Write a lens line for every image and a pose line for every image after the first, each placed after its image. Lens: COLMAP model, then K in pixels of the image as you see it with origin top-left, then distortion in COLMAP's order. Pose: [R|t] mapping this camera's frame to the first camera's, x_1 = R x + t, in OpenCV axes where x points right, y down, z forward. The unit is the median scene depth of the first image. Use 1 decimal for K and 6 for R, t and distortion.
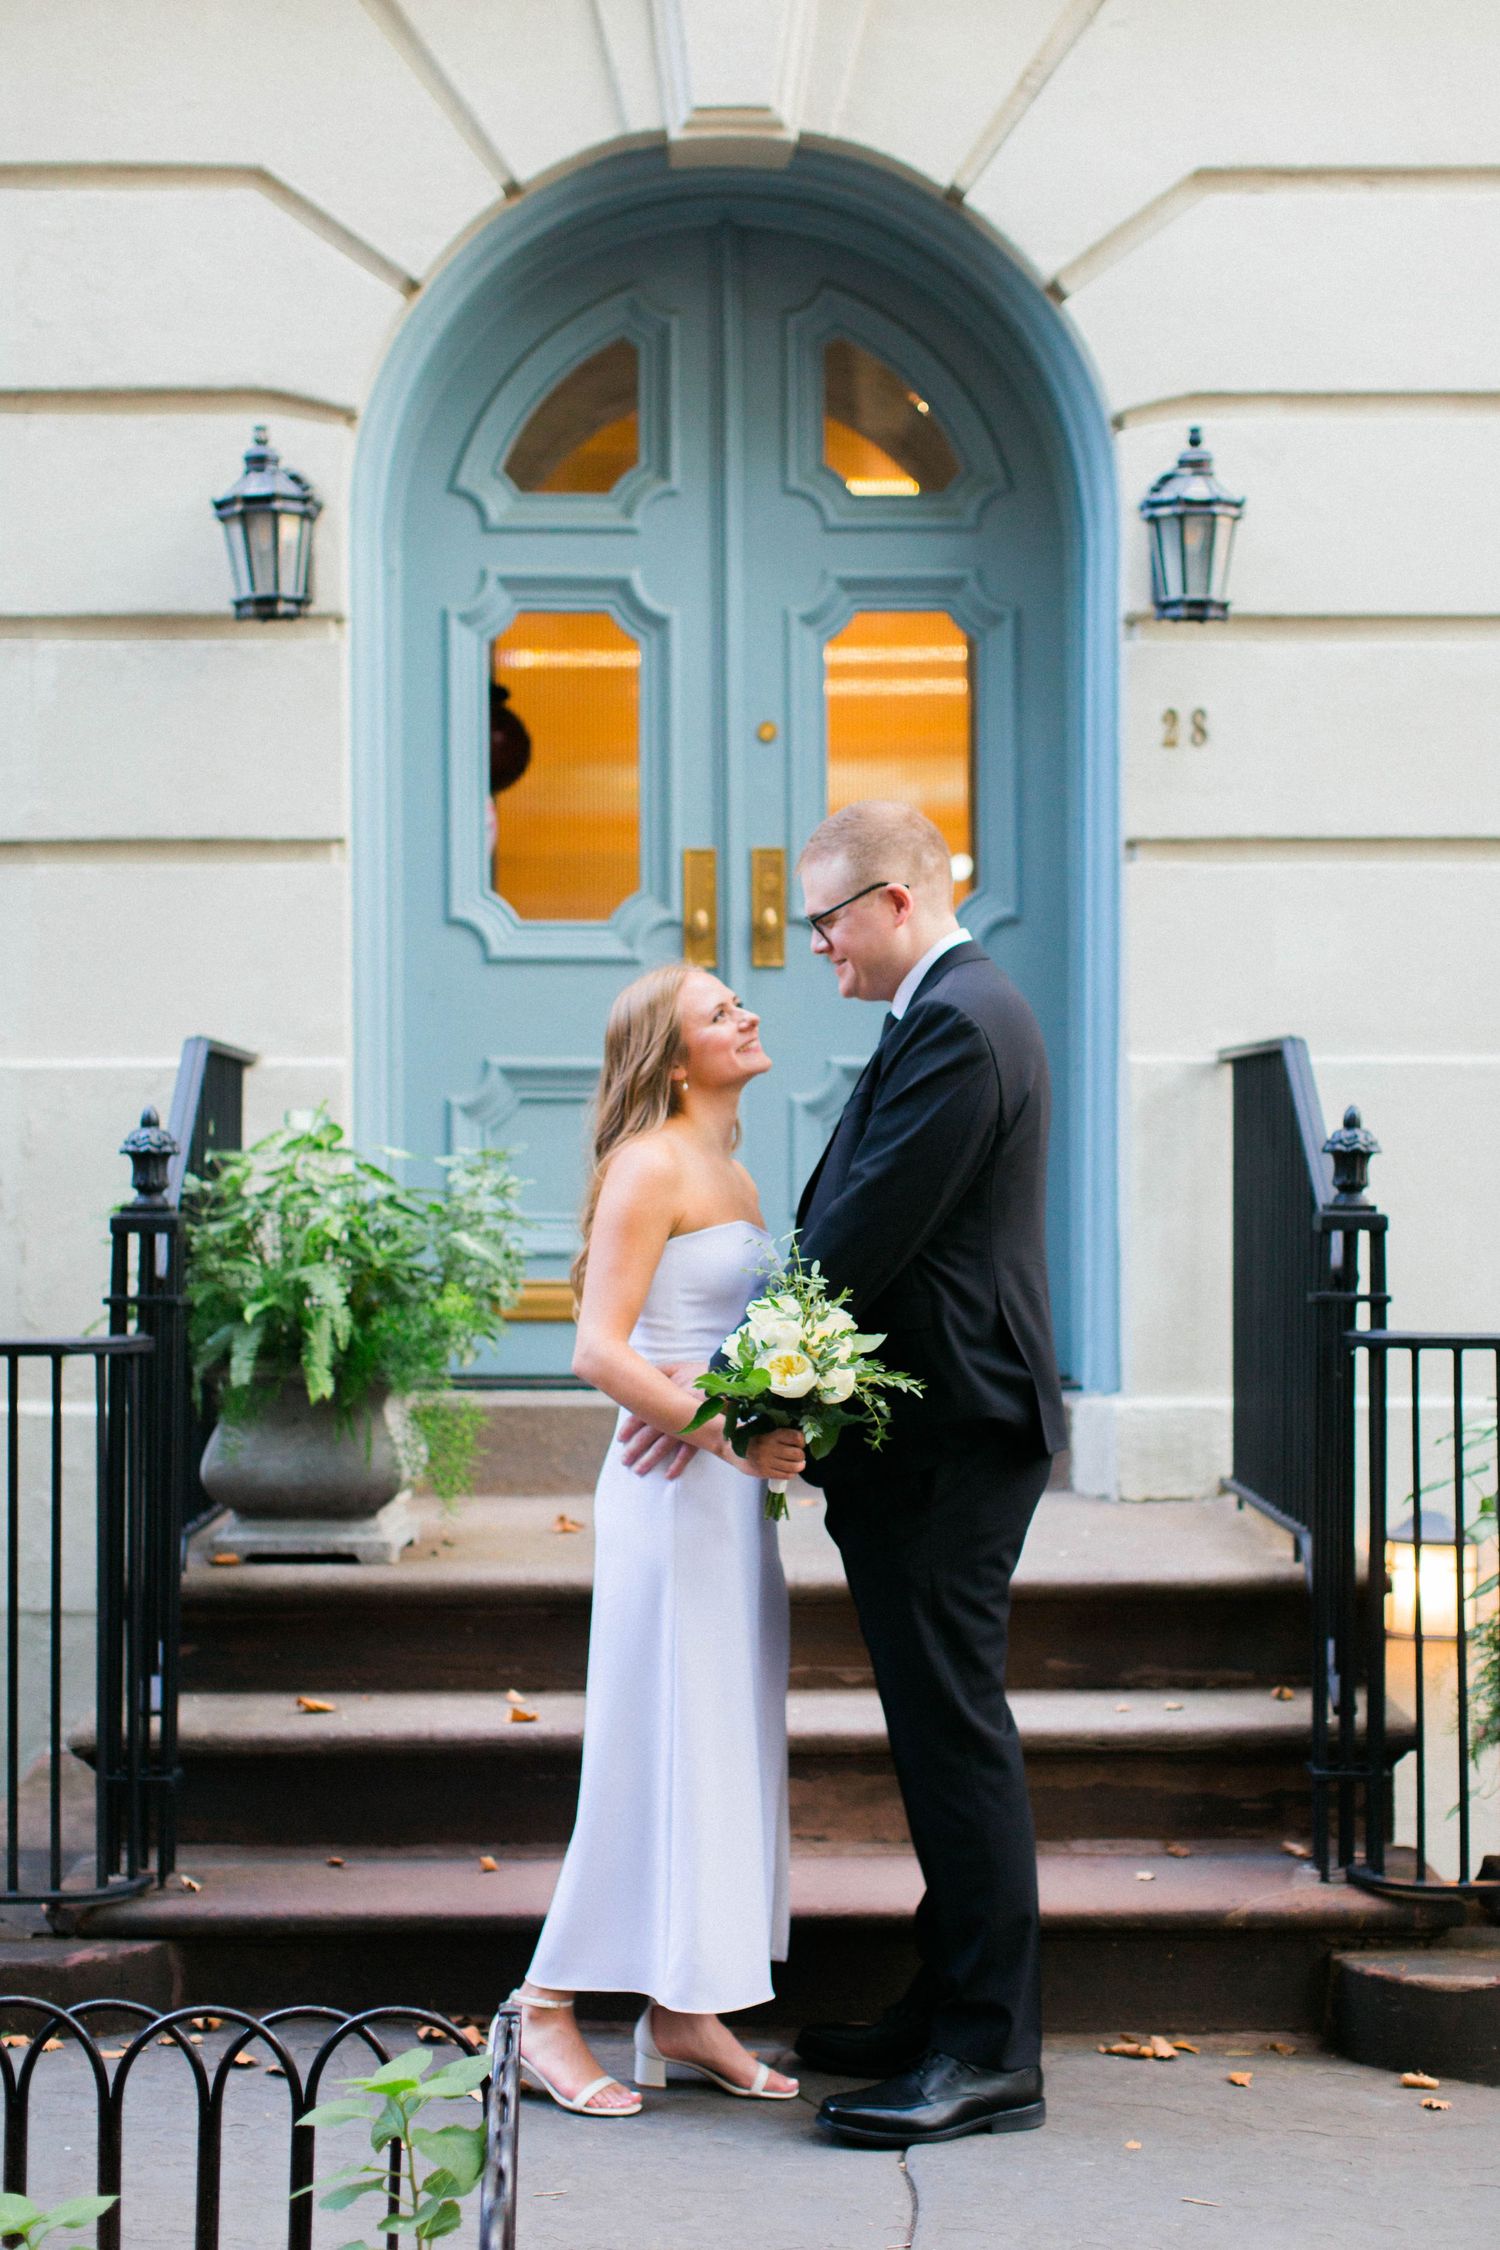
lens RADIAL K [[3149.2, 0, 737.1], [0, 3149.2, 1139.7], [0, 0, 1]] dist [0.243678, 0.000000]
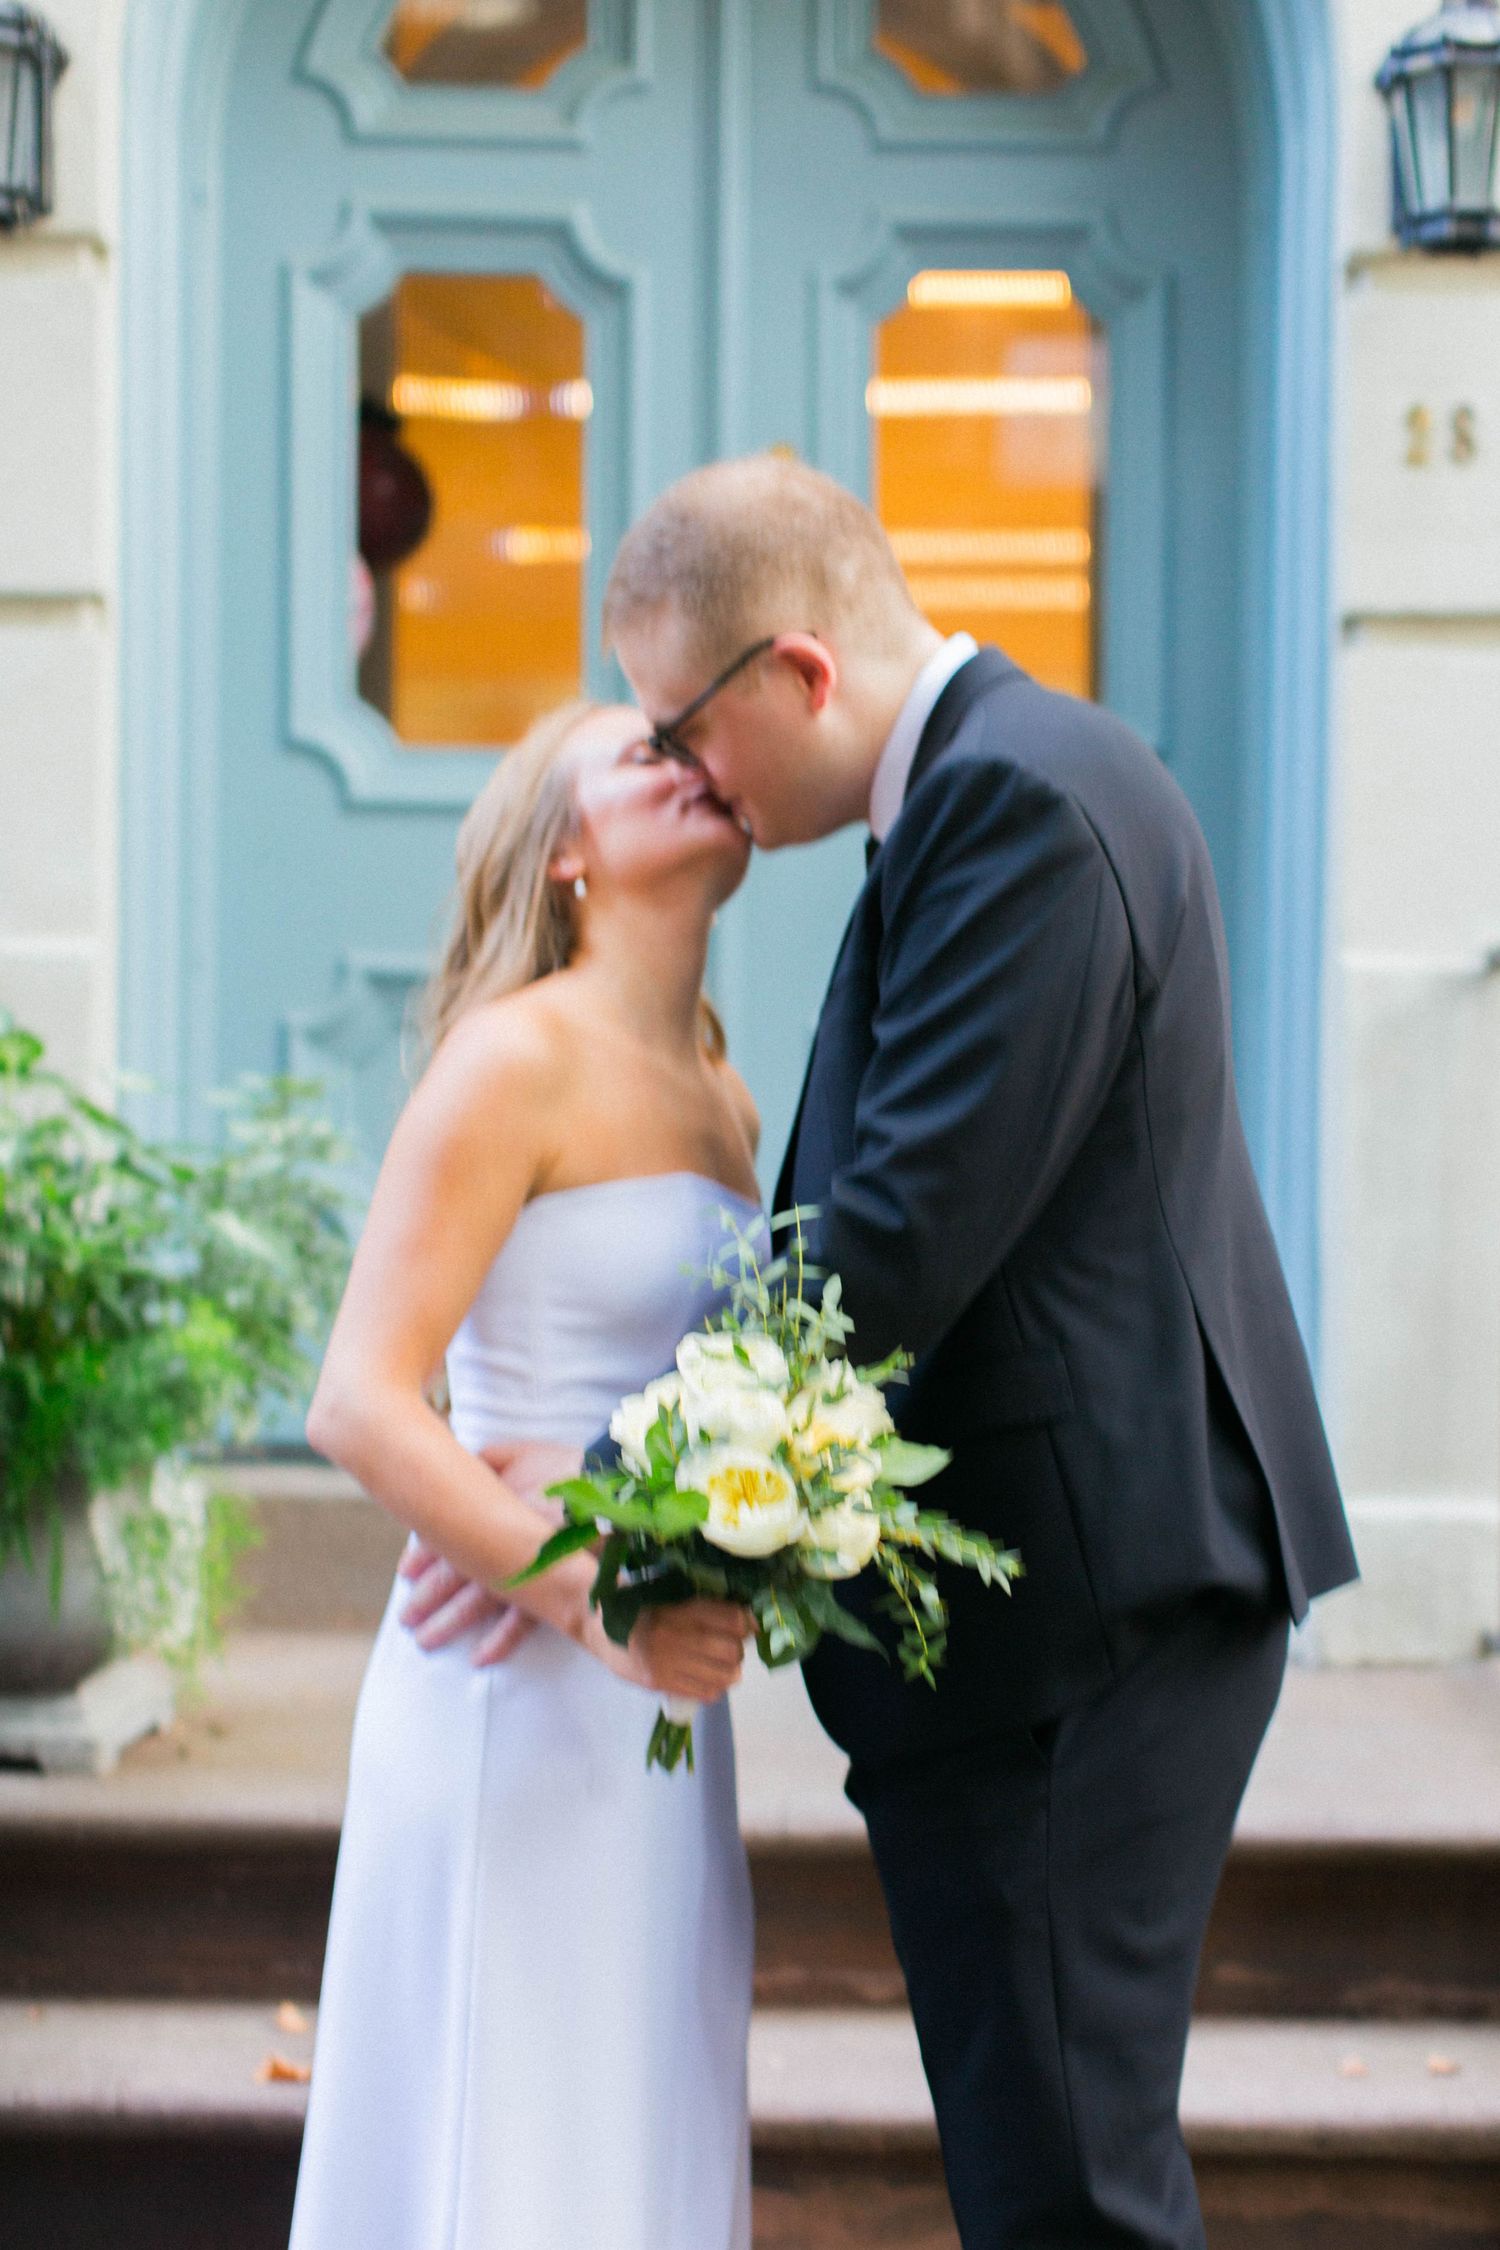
lens RADIAL K [[3149.2, 0, 763.7], [0, 3149.2, 1107.0], [0, 0, 1]] dist [0.243678, 0.000000]
pose [[0.999537, 0.012232, -0.027859, 0.027411], [-0.012921, 0.999612, -0.024684, 0.021002], [0.027546, 0.025033, 0.999307, 0.373885]]
